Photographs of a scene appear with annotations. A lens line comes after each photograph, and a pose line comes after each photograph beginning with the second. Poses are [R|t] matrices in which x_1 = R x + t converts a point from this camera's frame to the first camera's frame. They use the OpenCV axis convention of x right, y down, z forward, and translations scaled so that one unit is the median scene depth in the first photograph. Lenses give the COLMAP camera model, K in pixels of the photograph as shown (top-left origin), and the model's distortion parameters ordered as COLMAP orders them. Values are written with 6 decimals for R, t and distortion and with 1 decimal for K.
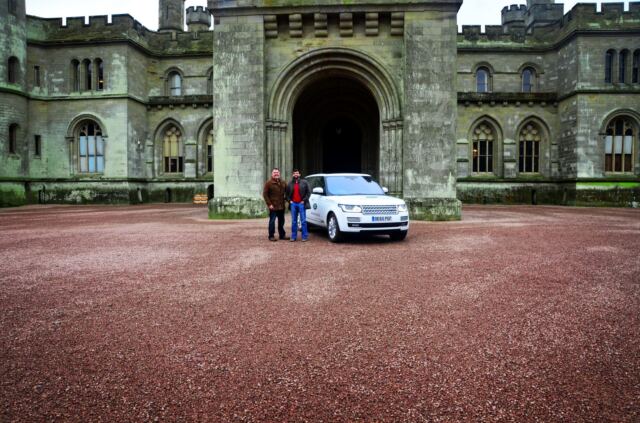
lens RADIAL K [[511.7, 0, 318.9], [0, 511.7, 217.9], [0, 0, 1]] dist [-0.158168, 0.132424]
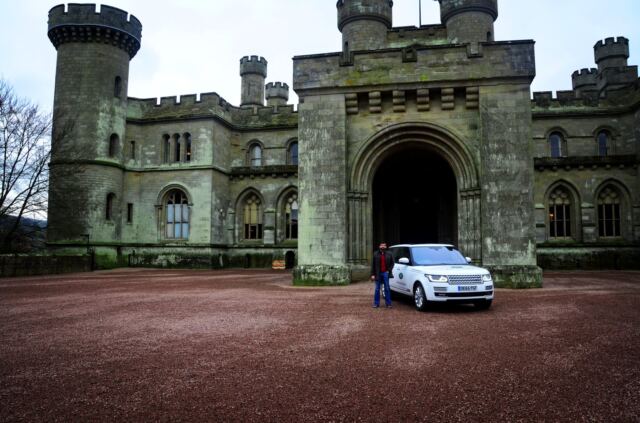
lens RADIAL K [[508.6, 0, 320.0], [0, 508.6, 211.5], [0, 0, 1]] dist [-0.152481, 0.118416]
pose [[0.990707, -0.009959, -0.135646, -0.018967], [-0.008967, 0.990362, -0.138210, -0.005250], [0.135715, 0.138143, 0.981070, -0.033958]]
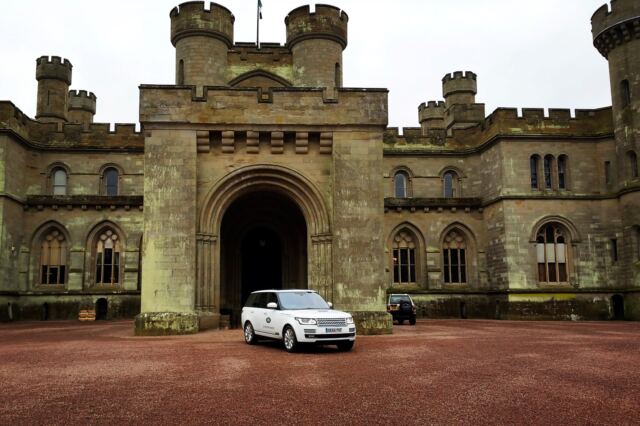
lens RADIAL K [[621.2, 0, 280.3], [0, 621.2, 219.4], [0, 0, 1]] dist [0.156177, -0.306205]
pose [[0.991816, 0.012550, 0.127058, -0.099229], [0.011239, 0.982712, -0.184801, 0.008475], [-0.127181, 0.184716, 0.974528, -0.224273]]
